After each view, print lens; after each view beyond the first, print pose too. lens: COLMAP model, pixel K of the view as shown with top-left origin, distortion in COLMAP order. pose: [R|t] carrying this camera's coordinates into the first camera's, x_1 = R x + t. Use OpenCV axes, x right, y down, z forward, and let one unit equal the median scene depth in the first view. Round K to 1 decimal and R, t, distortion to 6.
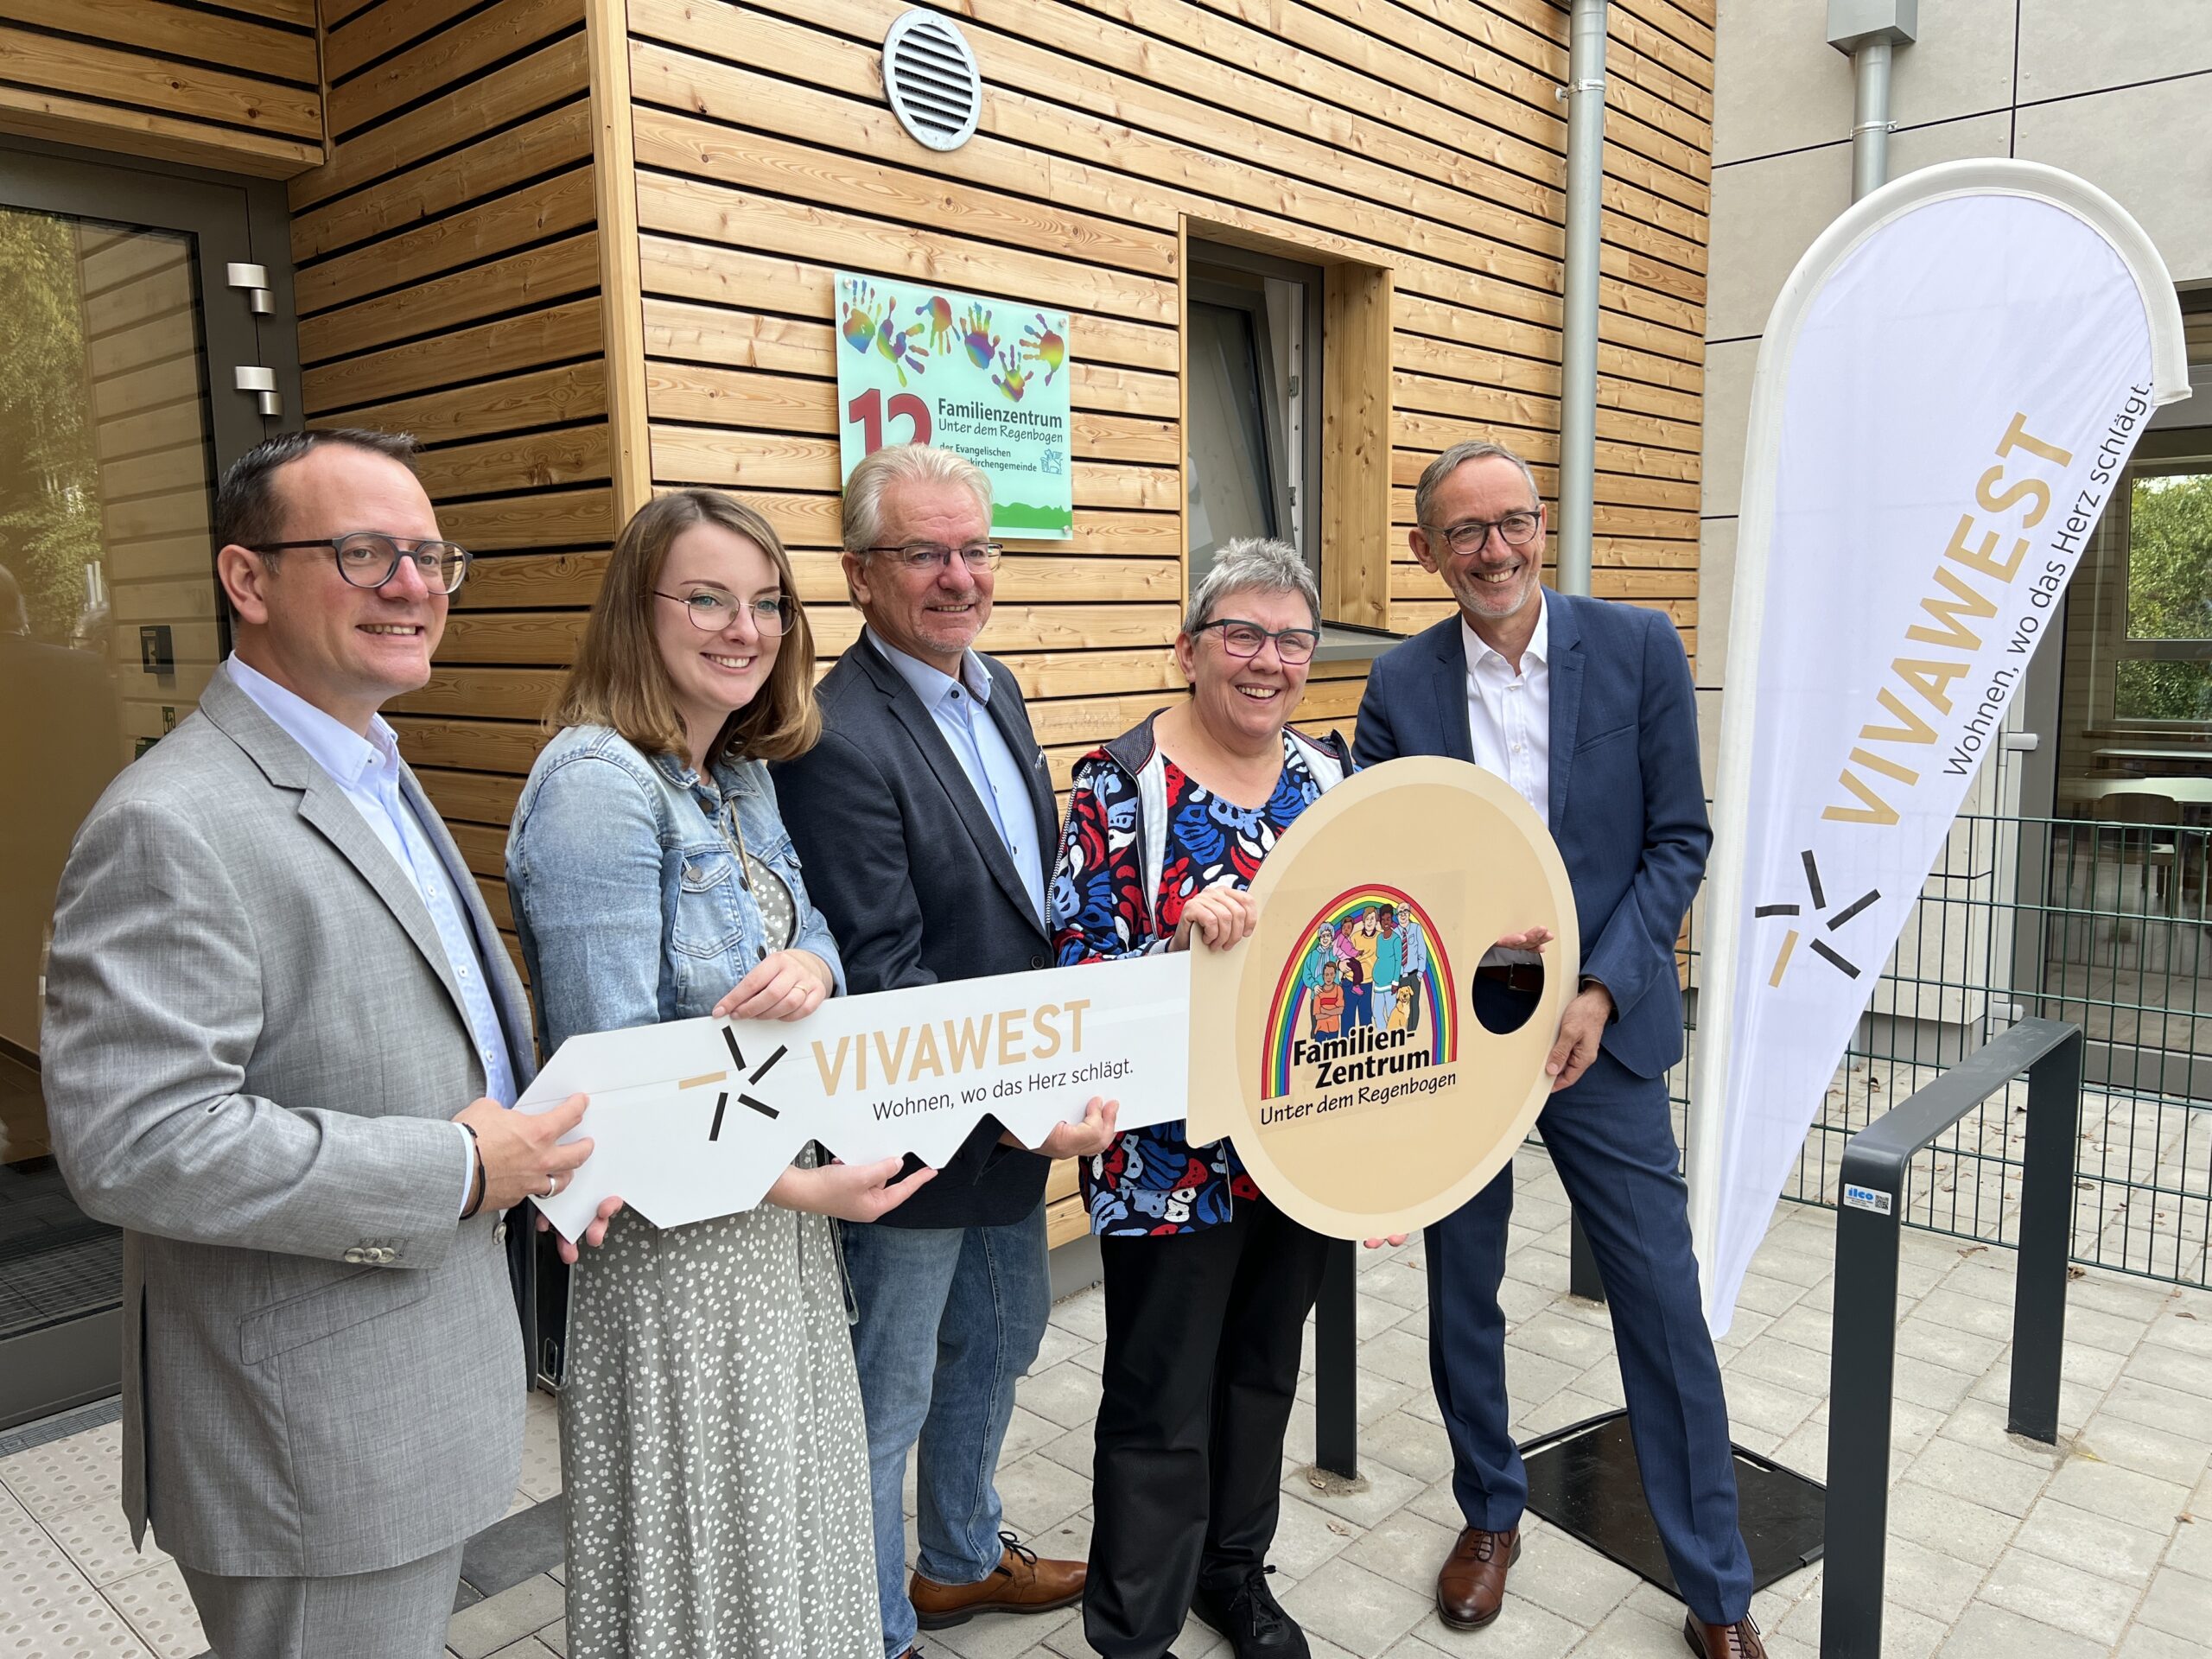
lens RADIAL K [[1673.3, 0, 1104.8], [0, 1673.3, 836.8], [0, 0, 1]] dist [-0.032766, 0.012351]
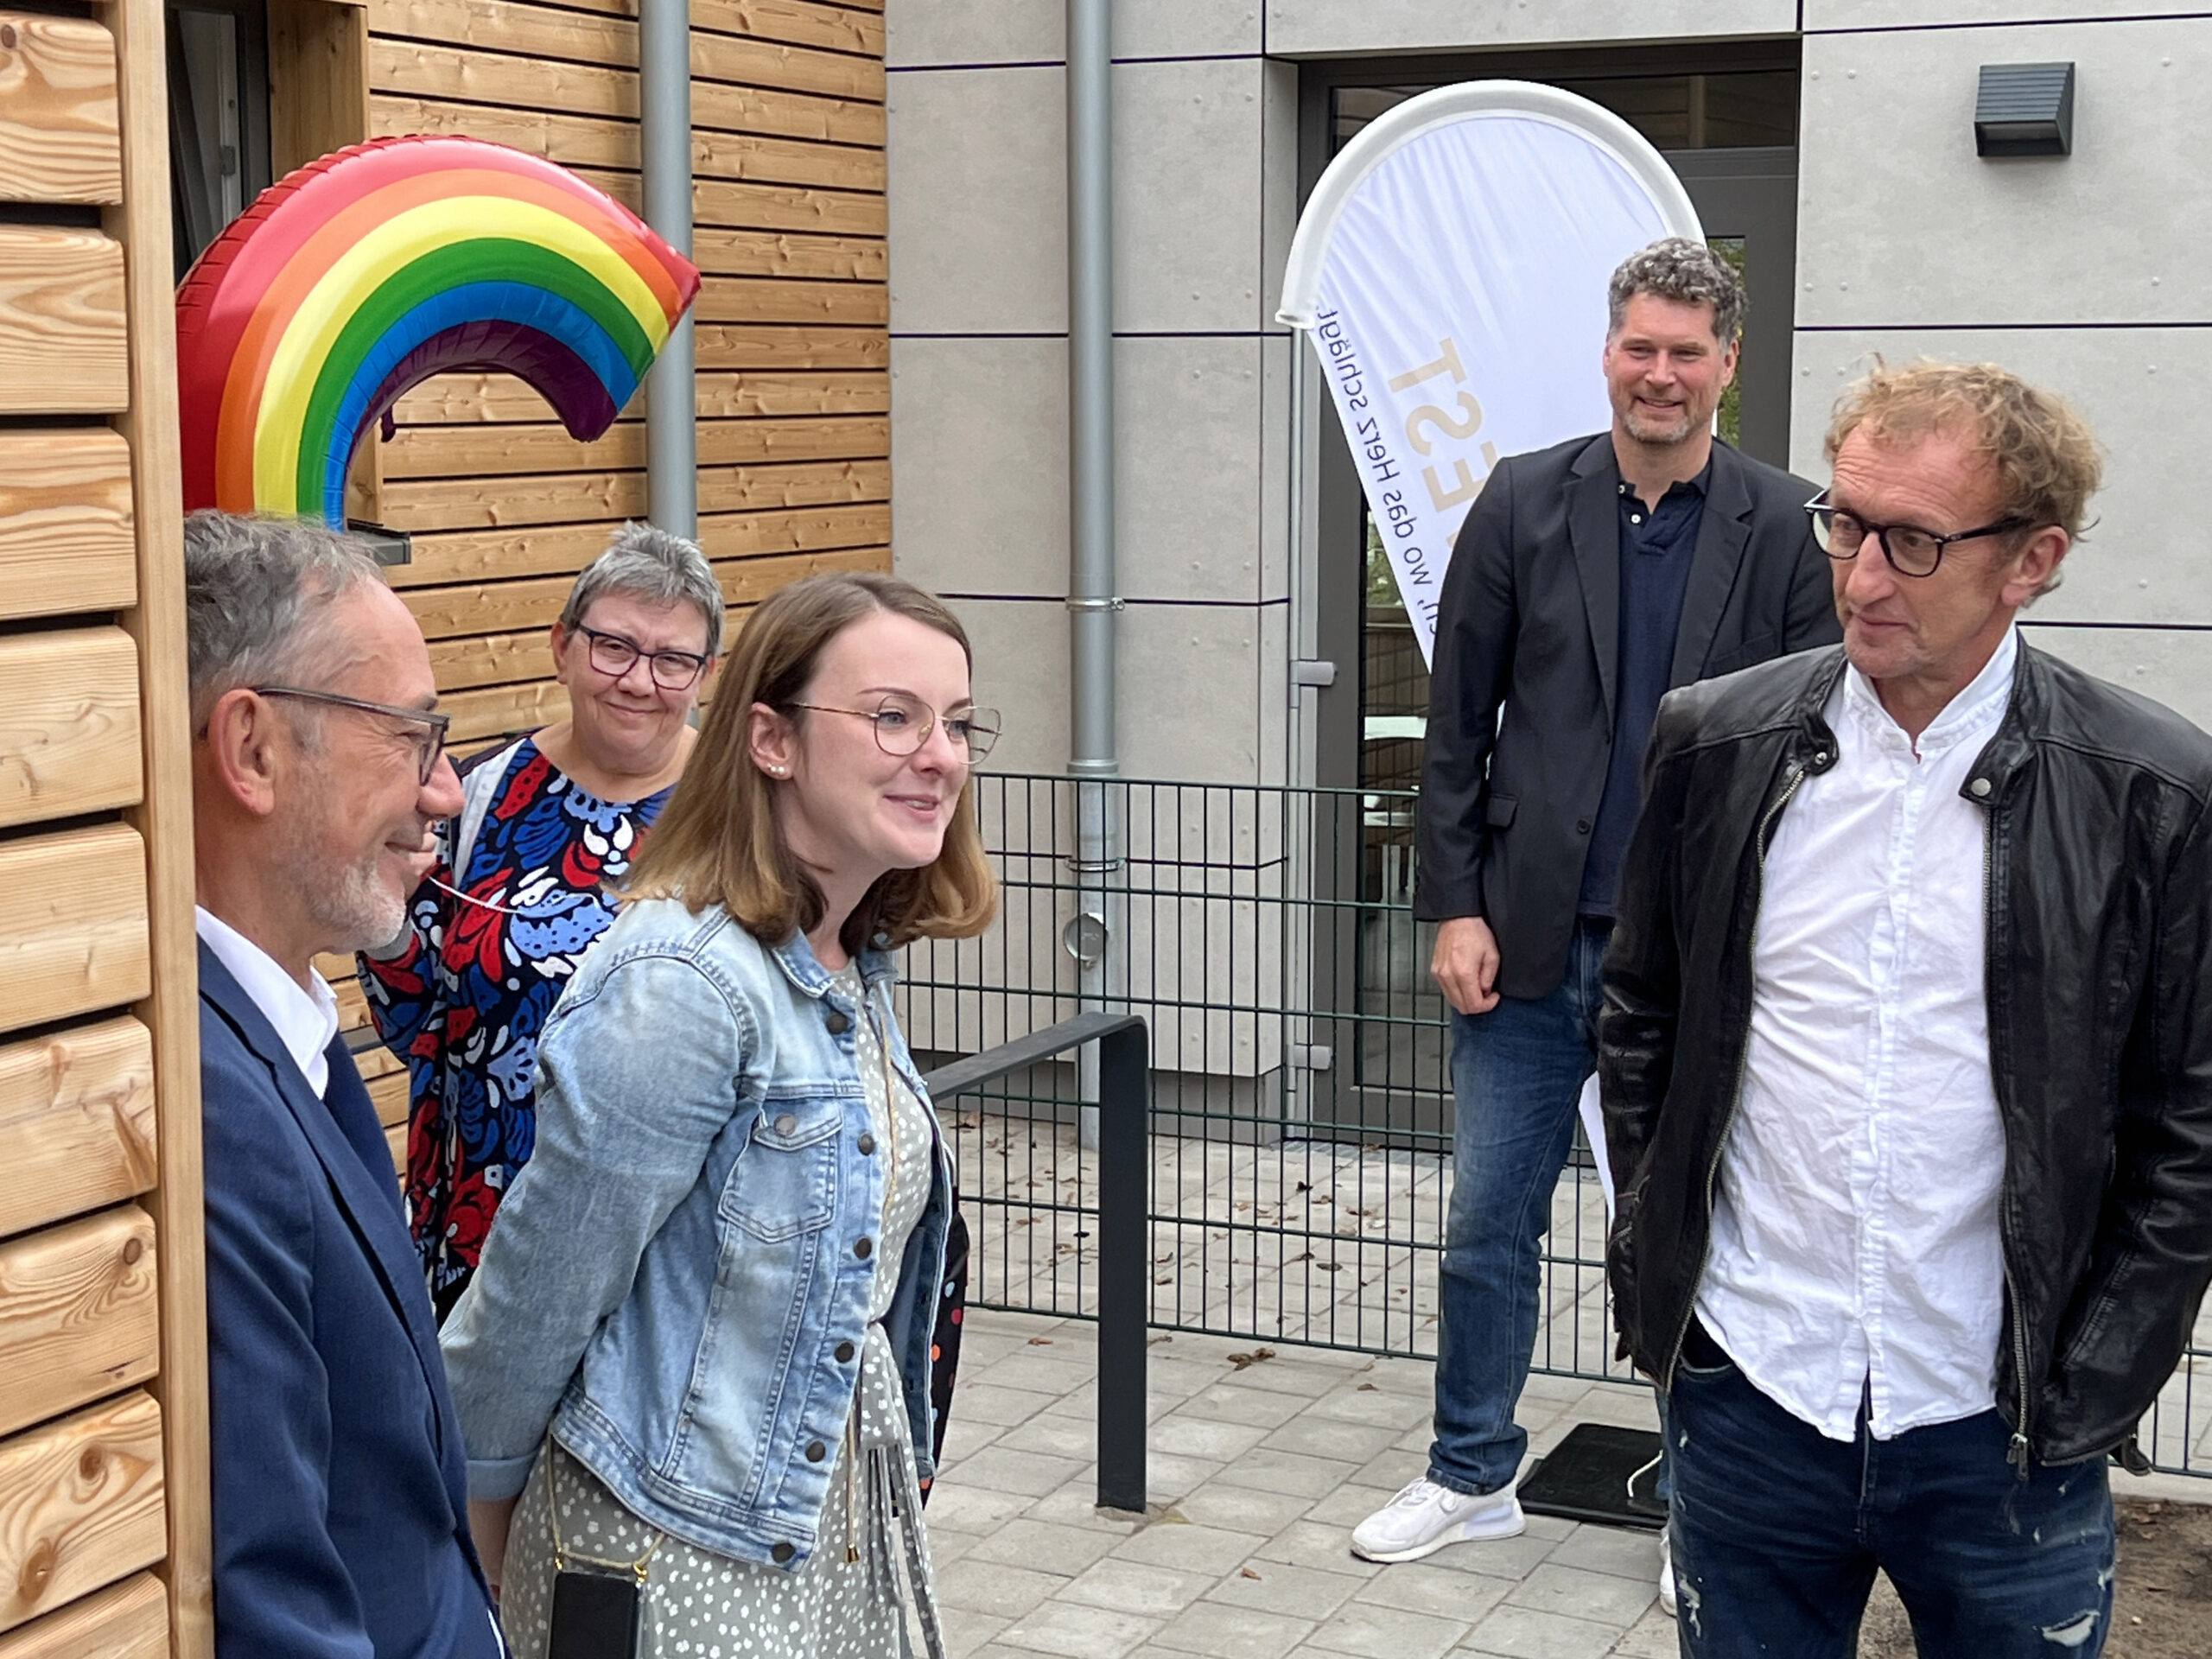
lens RADIAL K [[3580.6, 0, 1089.7], [0, 3580.6, 967.5], [0, 0, 1]] dist [-0.004741, 0.000000]
pose [[0.953554, -0.035324, 0.299144, 0.001410], [0.025326, 0.998986, 0.037235, 0.009423], [-0.300156, -0.027929, 0.953481, -0.474733]]
